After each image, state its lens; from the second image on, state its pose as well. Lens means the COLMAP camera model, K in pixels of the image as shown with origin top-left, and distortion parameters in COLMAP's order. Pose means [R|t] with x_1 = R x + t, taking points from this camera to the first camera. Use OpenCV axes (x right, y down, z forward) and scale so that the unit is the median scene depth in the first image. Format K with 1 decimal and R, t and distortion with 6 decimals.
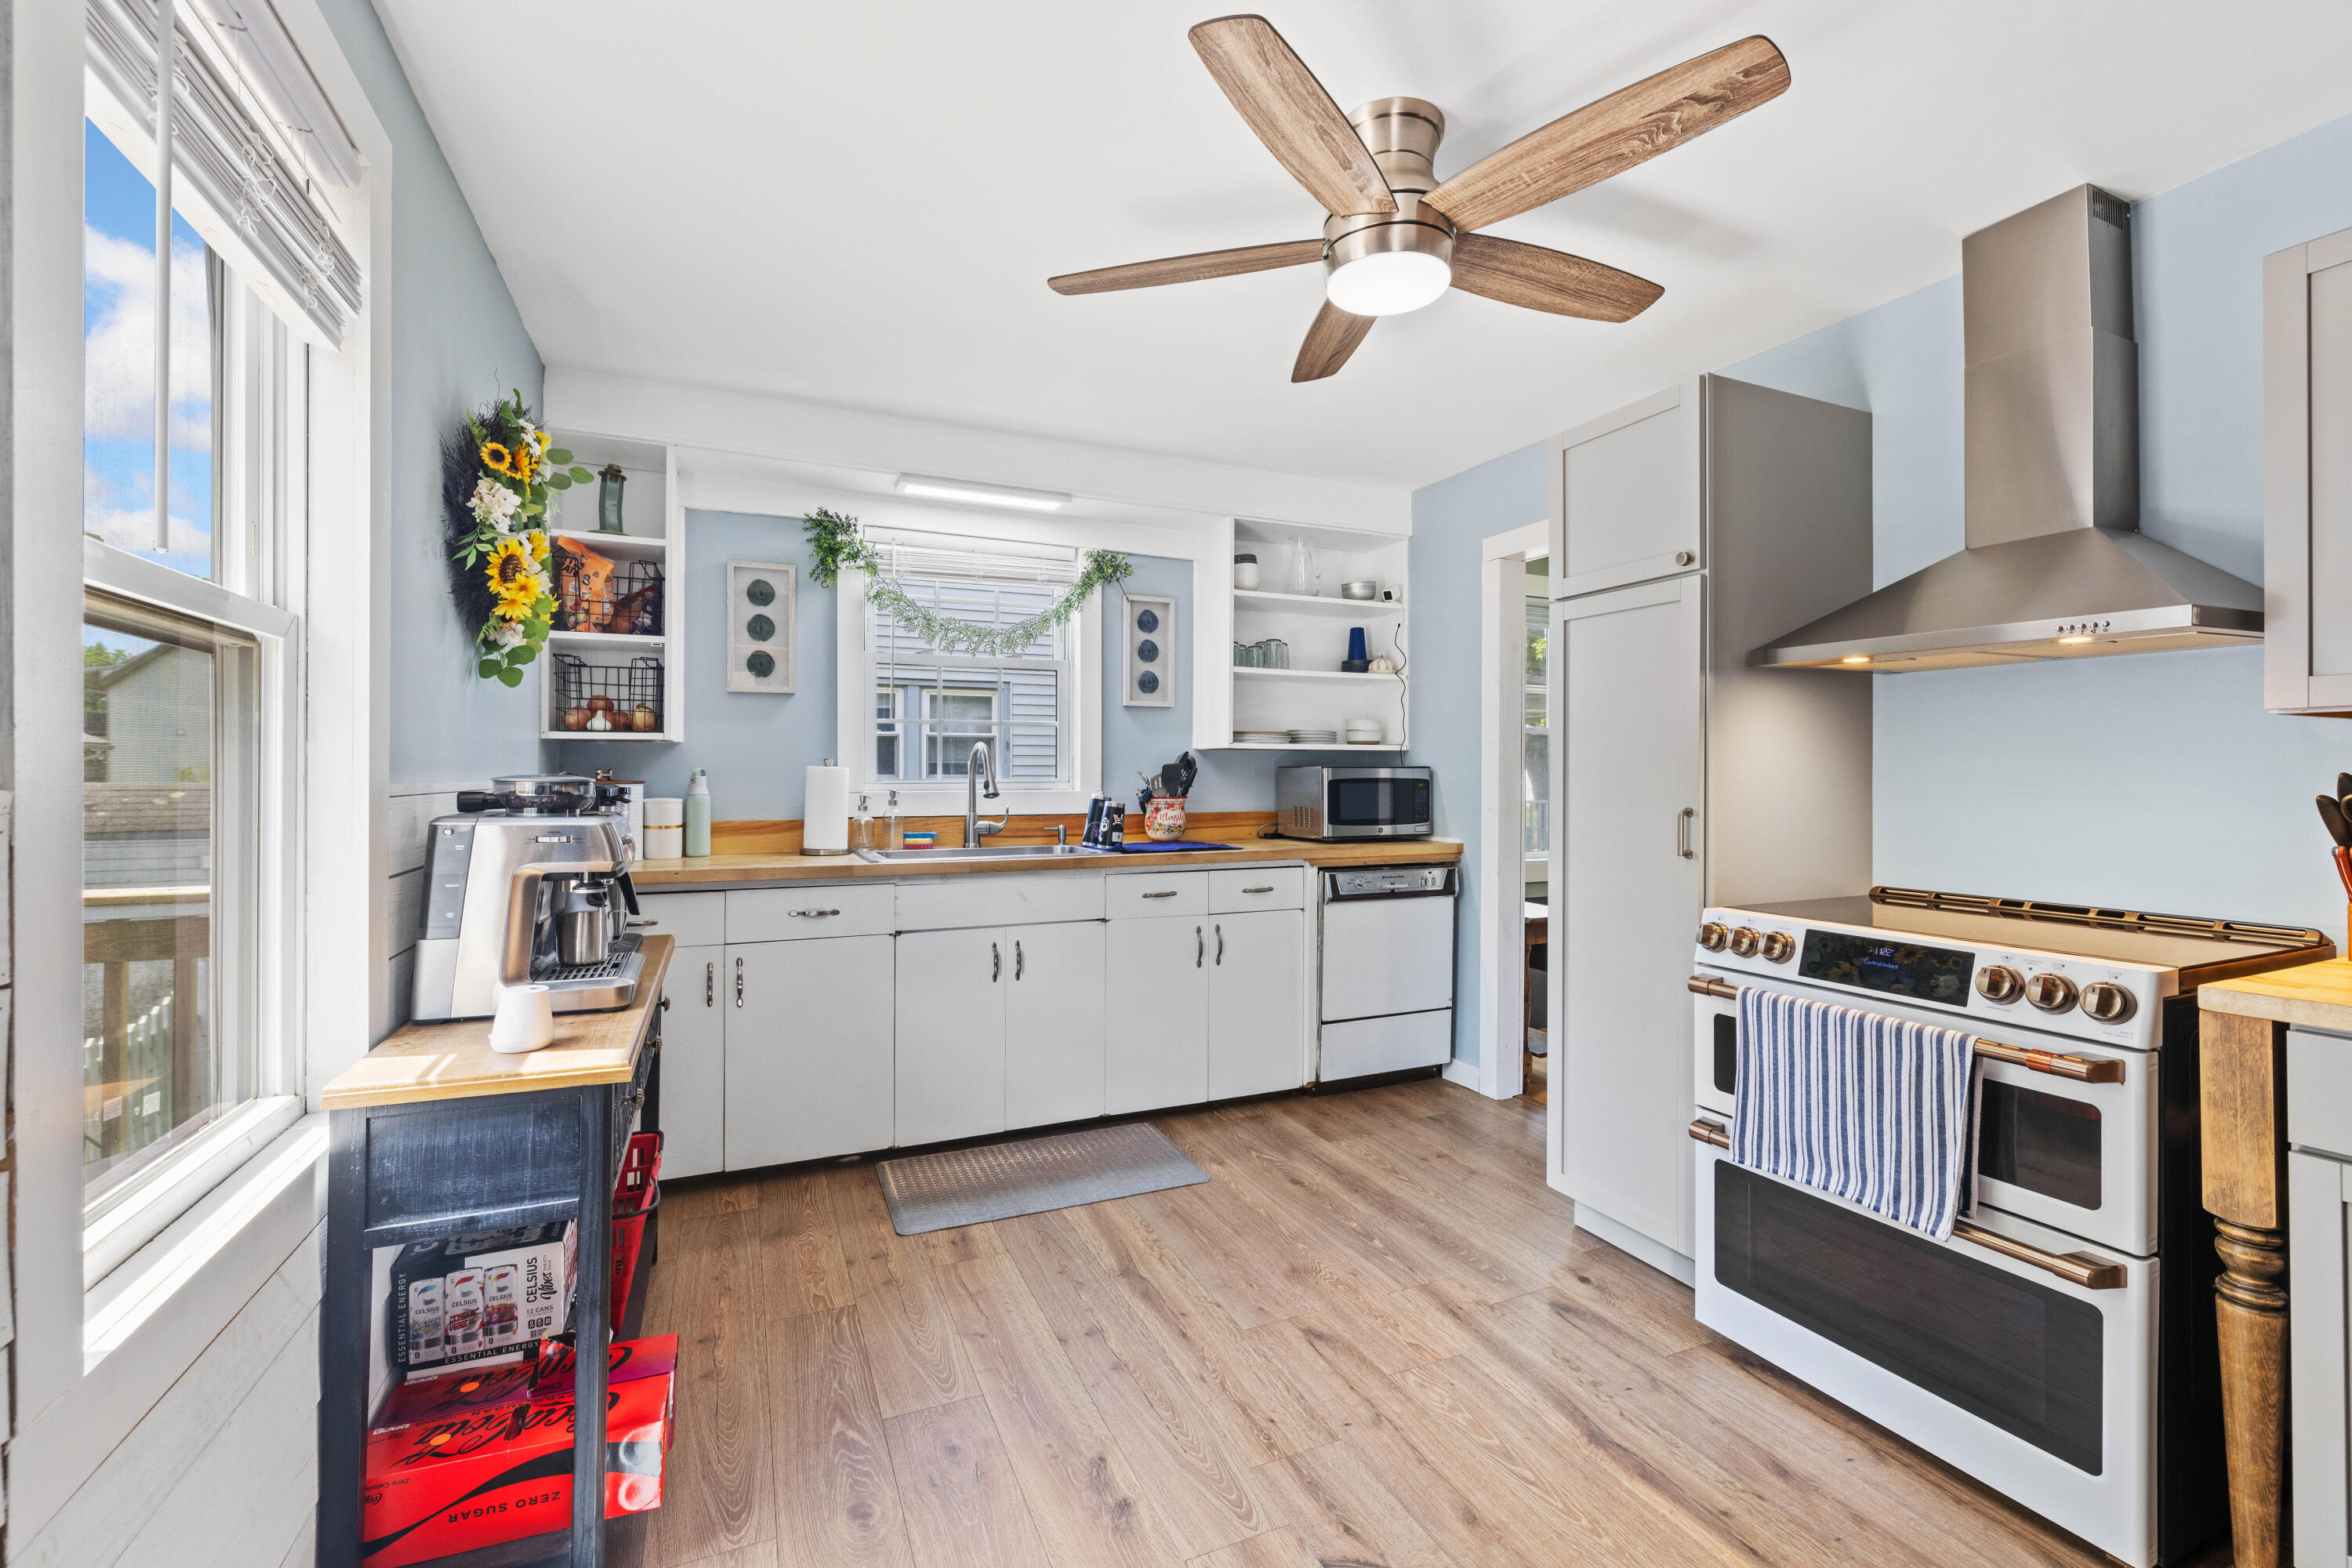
lens RADIAL K [[994.5, 0, 1163.7], [0, 994.5, 772.7], [0, 0, 1]] dist [0.001094, -0.000800]
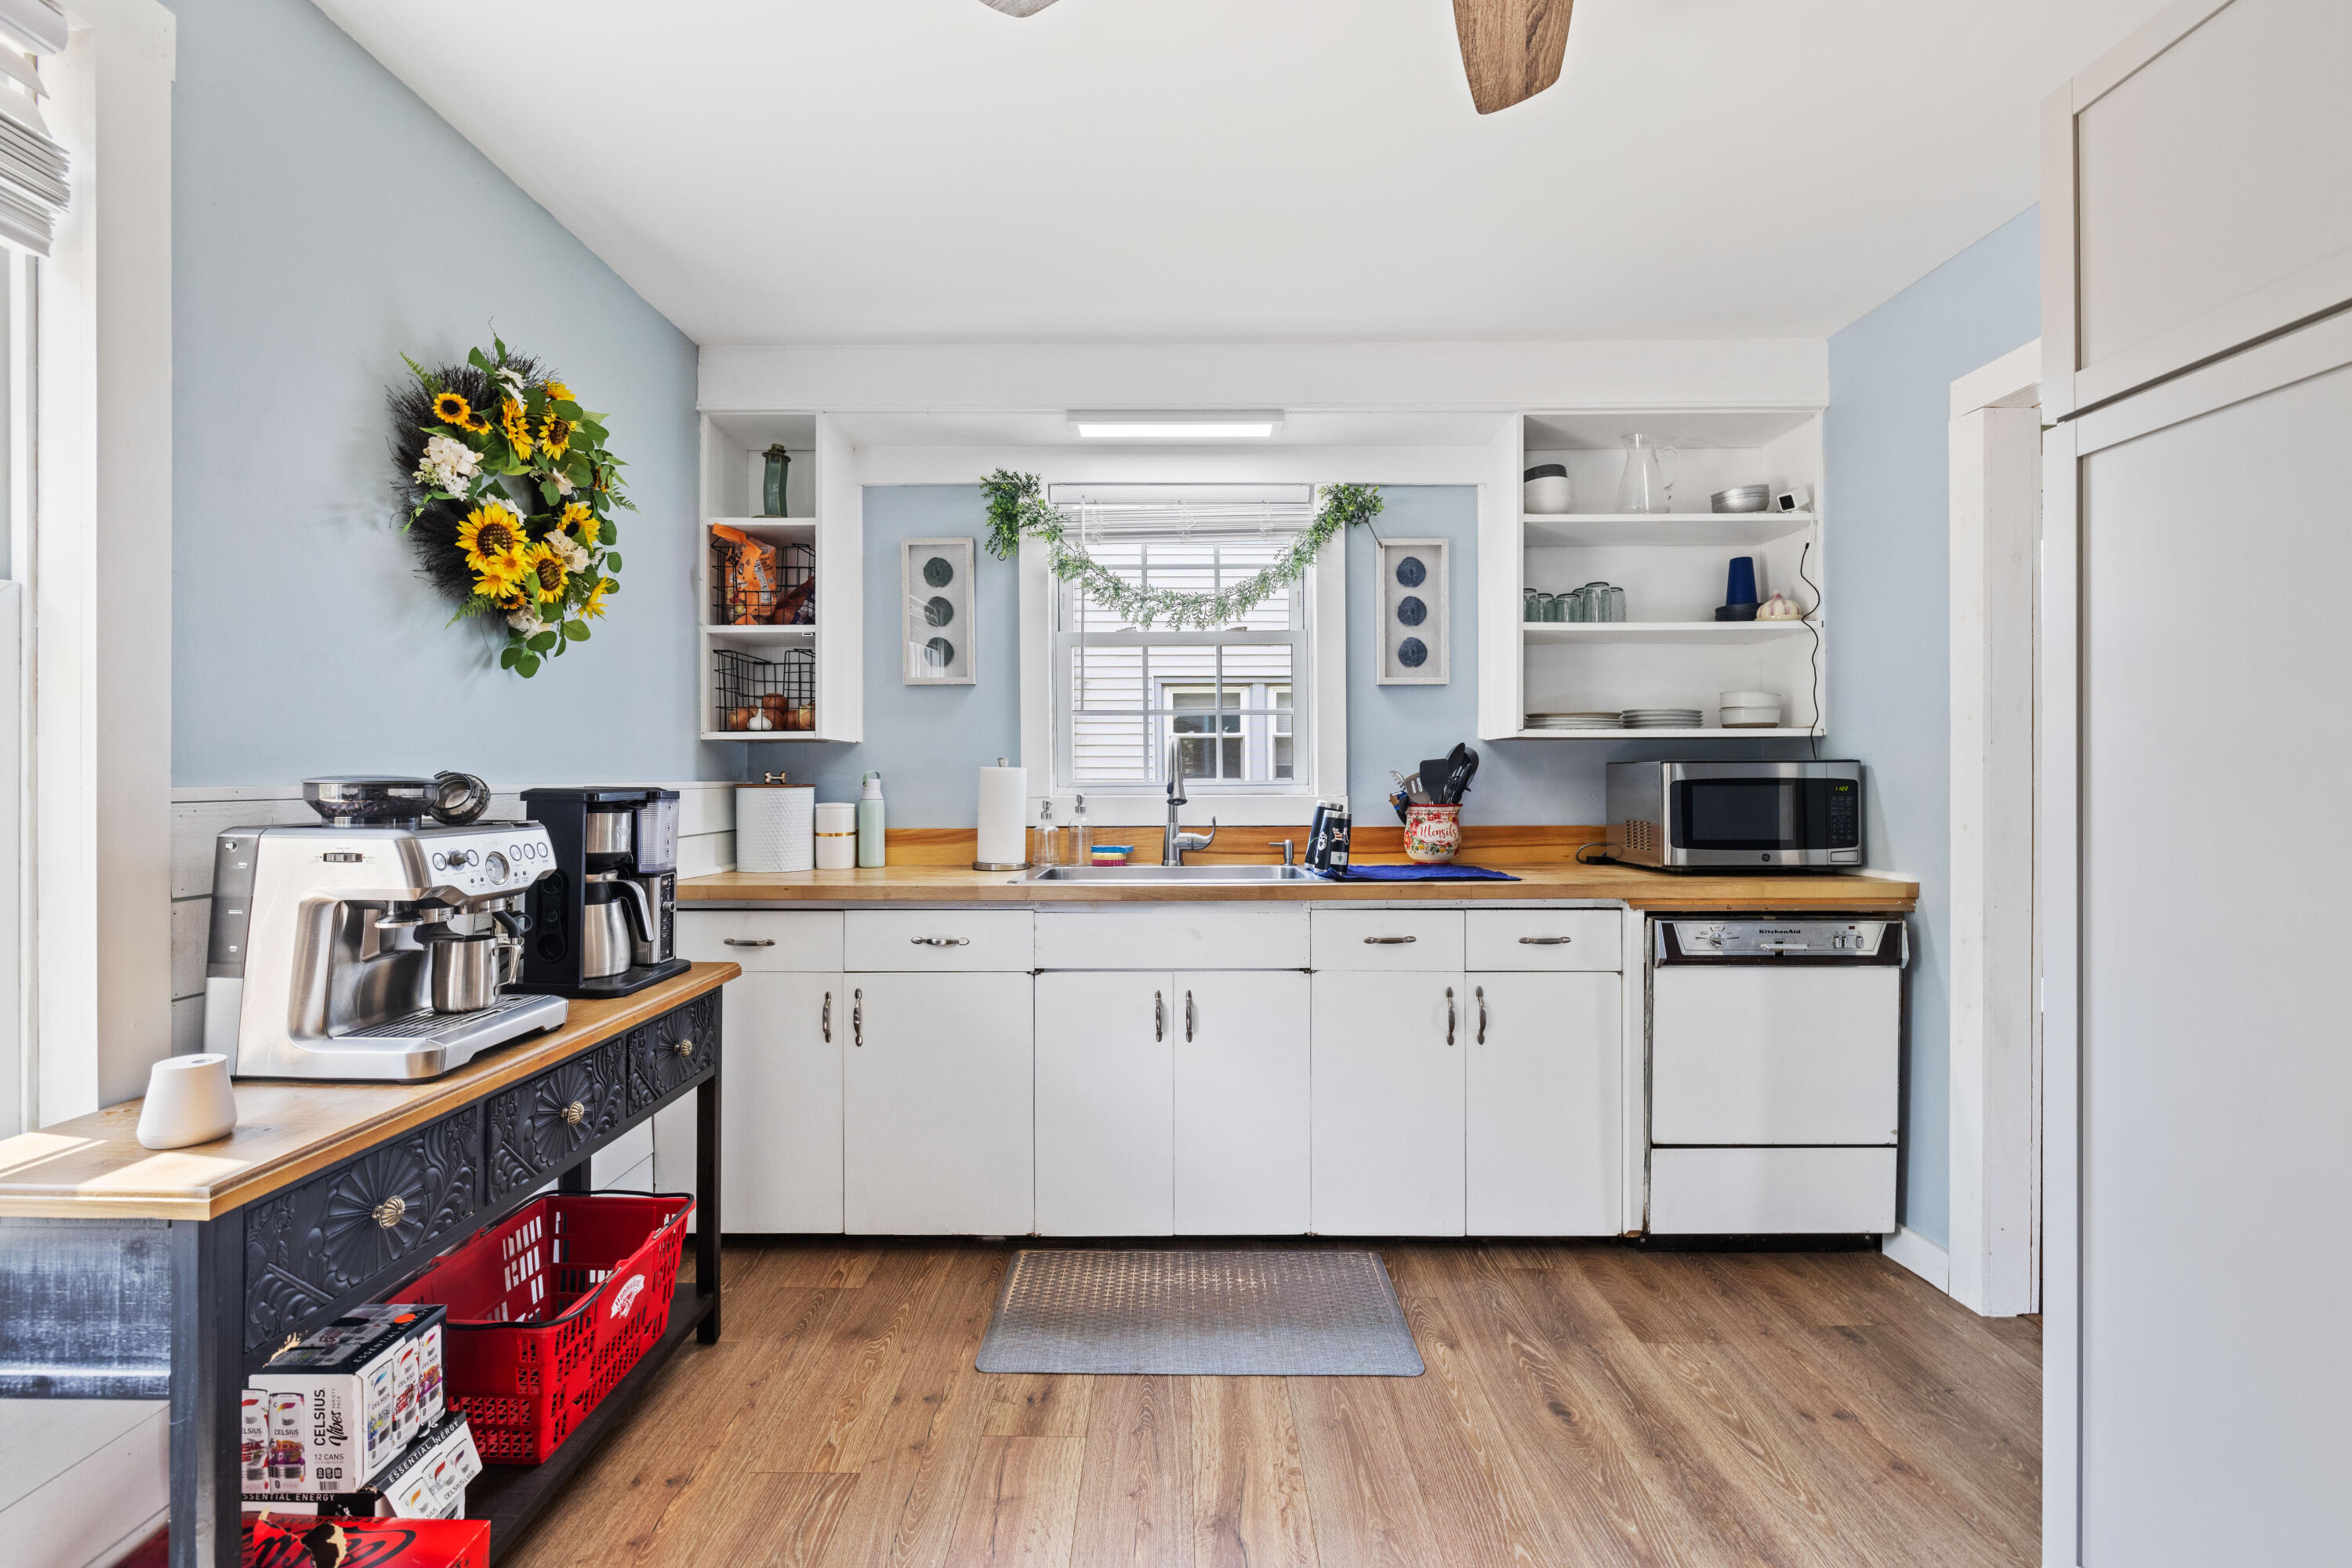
lens RADIAL K [[994.5, 0, 1169.1], [0, 994.5, 777.3], [0, 0, 1]] dist [0.001094, -0.000800]
pose [[0.911021, -0.004980, -0.412330, 0.146707], [0.005151, 0.999986, -0.000697, 0.003930], [0.412328, -0.001489, 0.911034, 0.271843]]
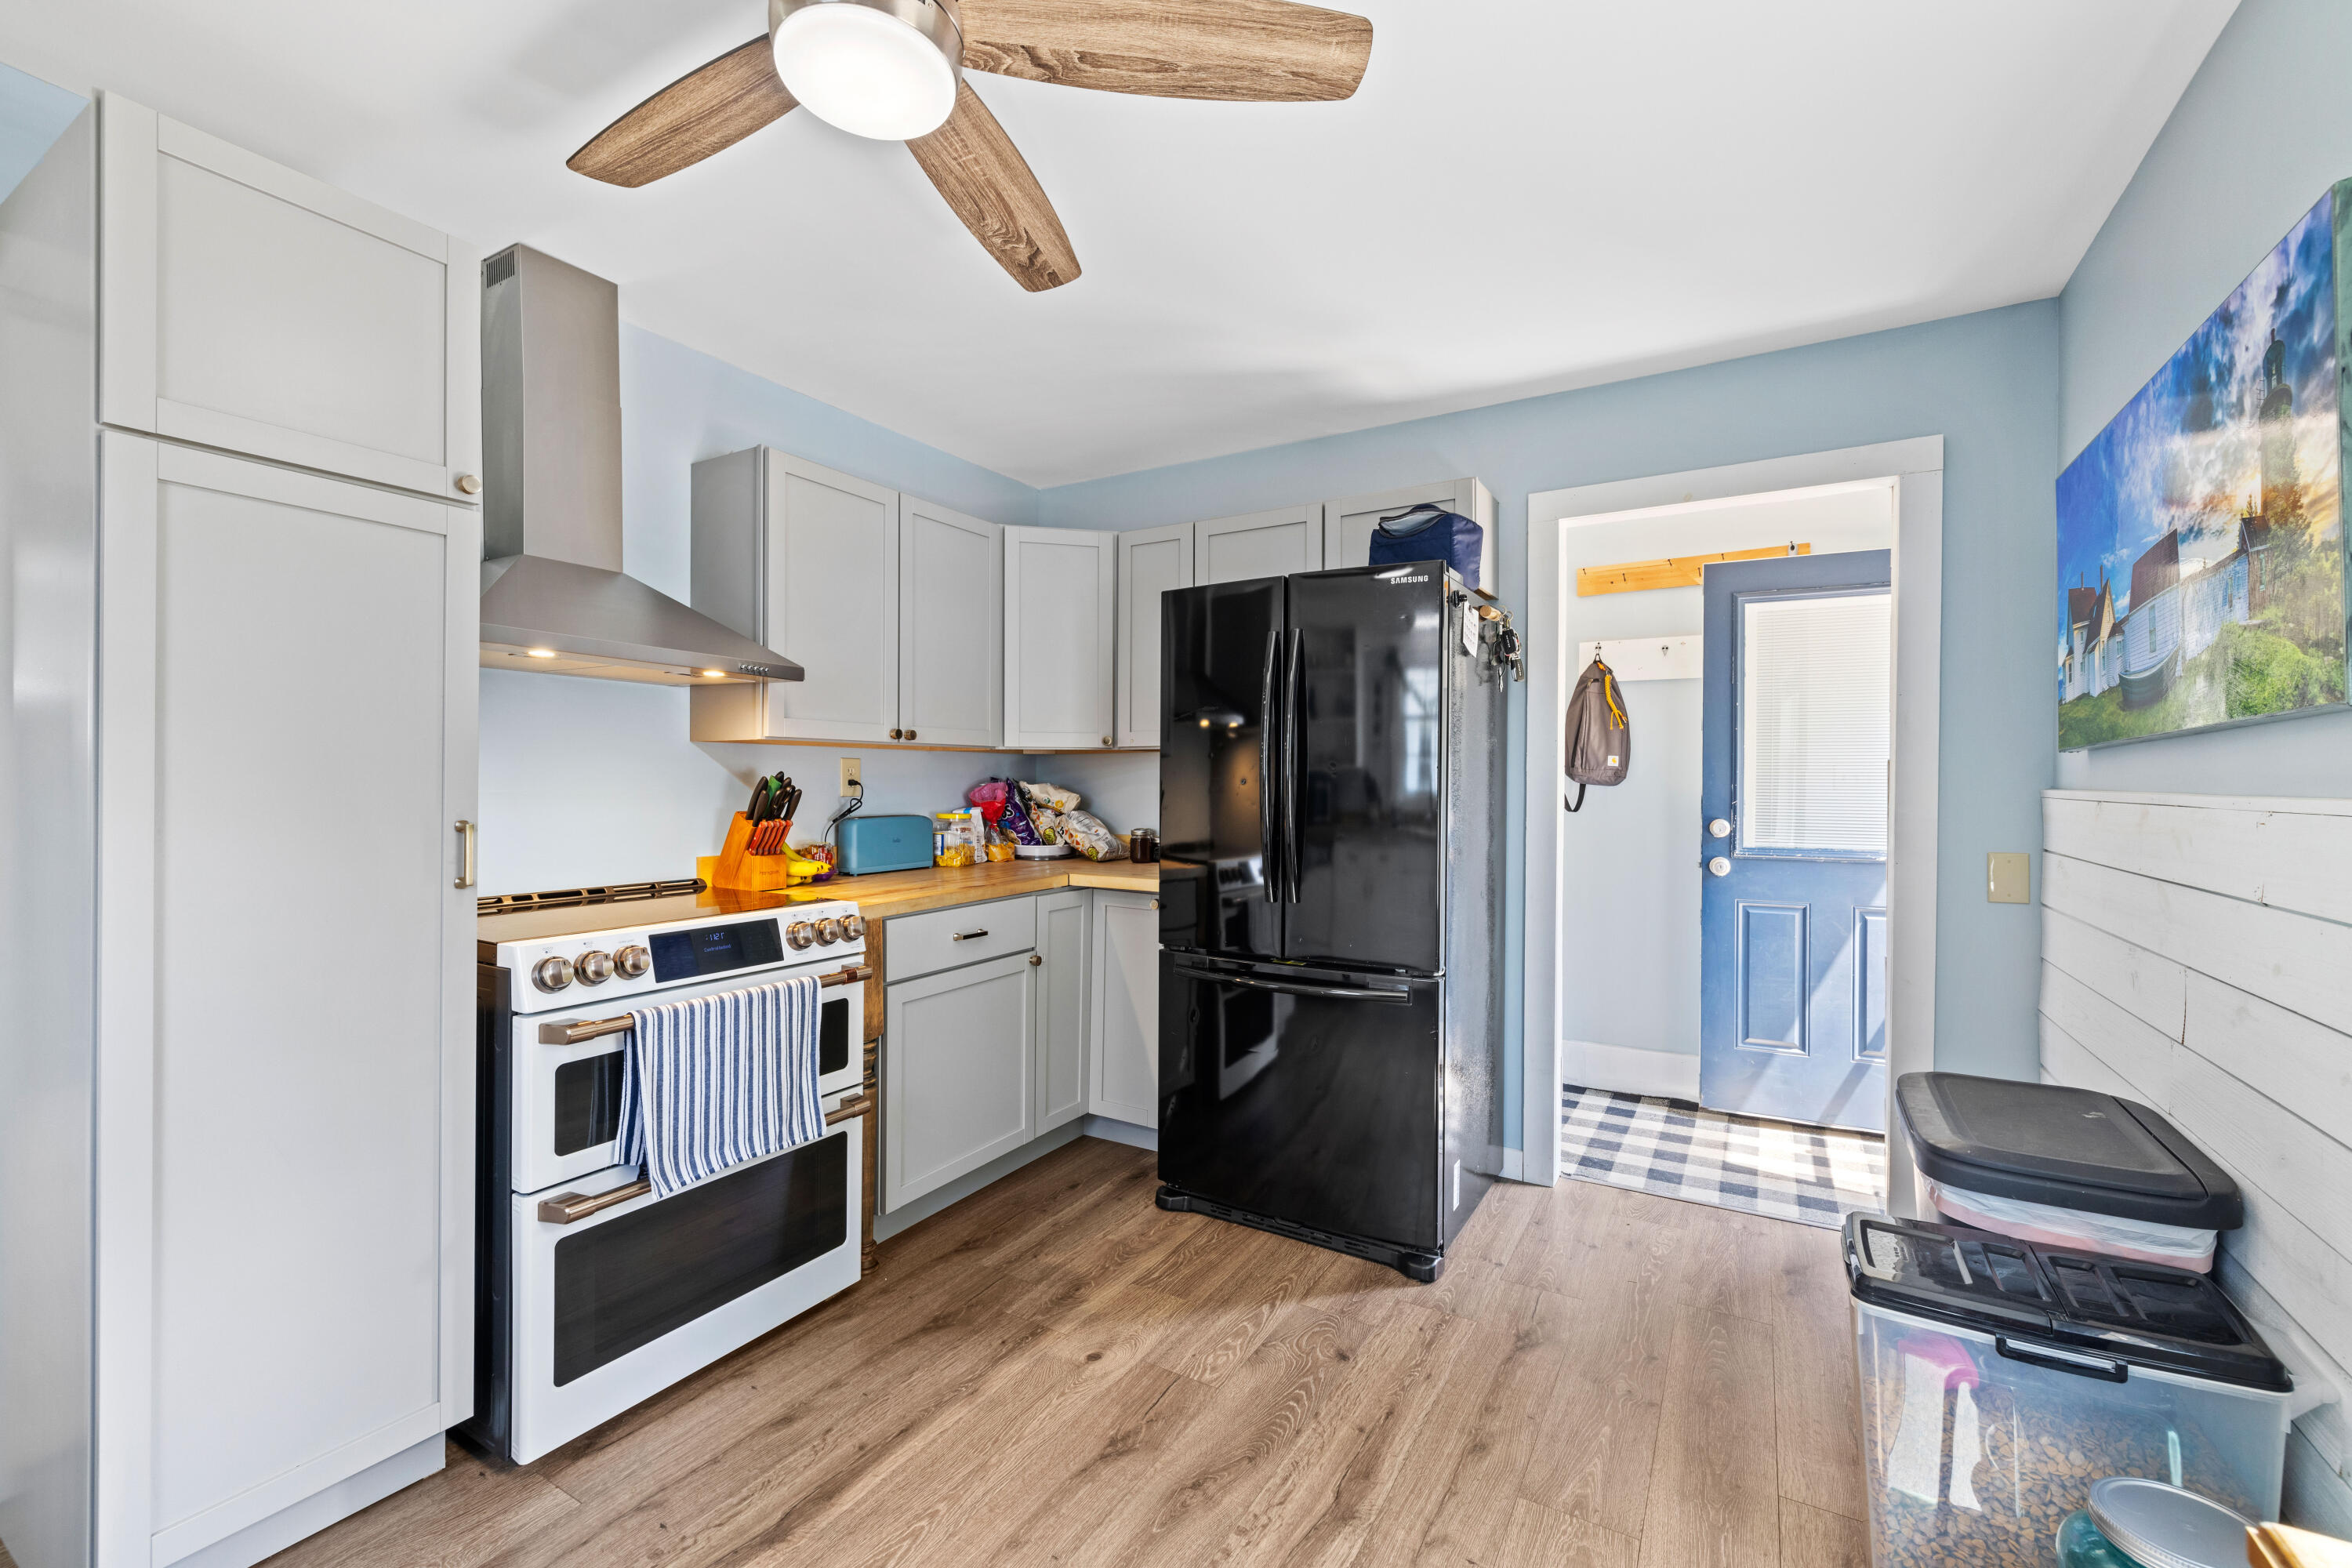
lens RADIAL K [[994.5, 0, 1166.0], [0, 994.5, 788.8], [0, 0, 1]] dist [0.001094, -0.000800]
pose [[-0.581879, -0.012685, 0.813177, -0.466986], [-0.010106, 0.999914, 0.008366, -0.000497], [-0.813213, -0.003350, -0.581957, 1.222268]]
